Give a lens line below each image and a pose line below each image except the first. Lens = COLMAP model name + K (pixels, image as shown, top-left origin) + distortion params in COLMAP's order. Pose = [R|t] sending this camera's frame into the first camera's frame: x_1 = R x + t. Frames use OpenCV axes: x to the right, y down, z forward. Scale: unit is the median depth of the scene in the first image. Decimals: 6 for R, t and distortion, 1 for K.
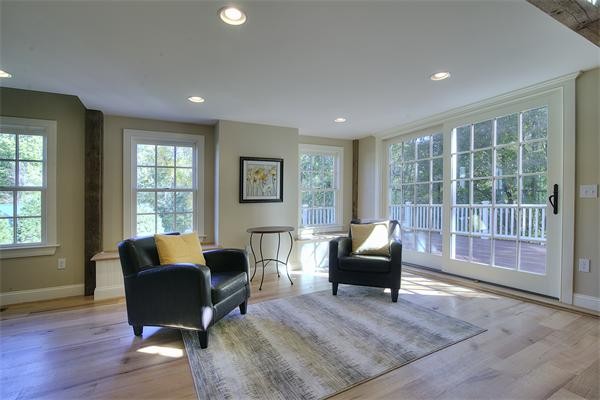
lens RADIAL K [[279.7, 0, 290.1], [0, 279.7, 203.8], [0, 0, 1]] dist [-0.026927, 0.002926]
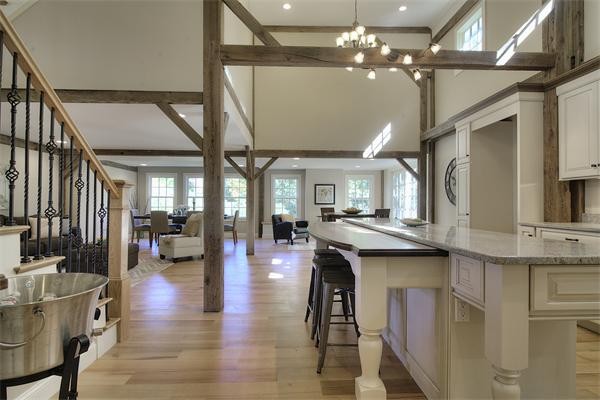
lens RADIAL K [[319.3, 0, 301.5], [0, 319.3, 200.9], [0, 0, 1]] dist [-0.013453, 0.001368]
pose [[0.915251, 0.014247, -0.402631, 0.708602], [-0.016914, 0.999852, -0.003068, -0.017083], [0.402528, 0.009618, 0.915357, -1.334764]]
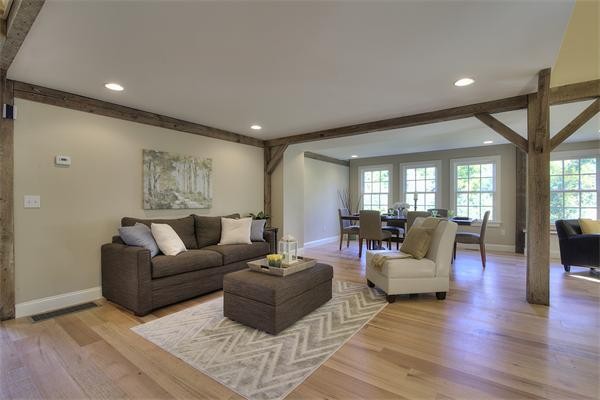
lens RADIAL K [[279.7, 0, 295.2], [0, 279.7, 200.4], [0, 0, 1]] dist [-0.026927, 0.002926]
pose [[0.435199, 0.012967, -0.900241, 0.168796], [-0.006932, 0.999915, 0.011051, -0.006564], [0.900307, 0.001431, 0.435252, -0.801773]]
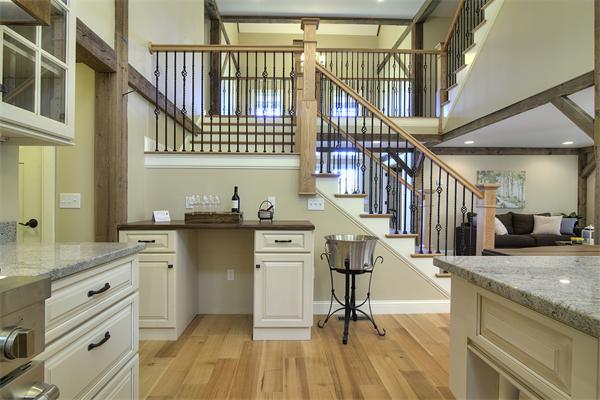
lens RADIAL K [[335.5, 0, 305.0], [0, 335.5, 207.9], [0, 0, 1]] dist [0.007693, 0.002286]
pose [[-0.372072, 0.031312, -0.927676, 1.043355], [0.005698, 0.999489, 0.031451, -0.023687], [0.928187, 0.006416, -0.372060, -1.017999]]
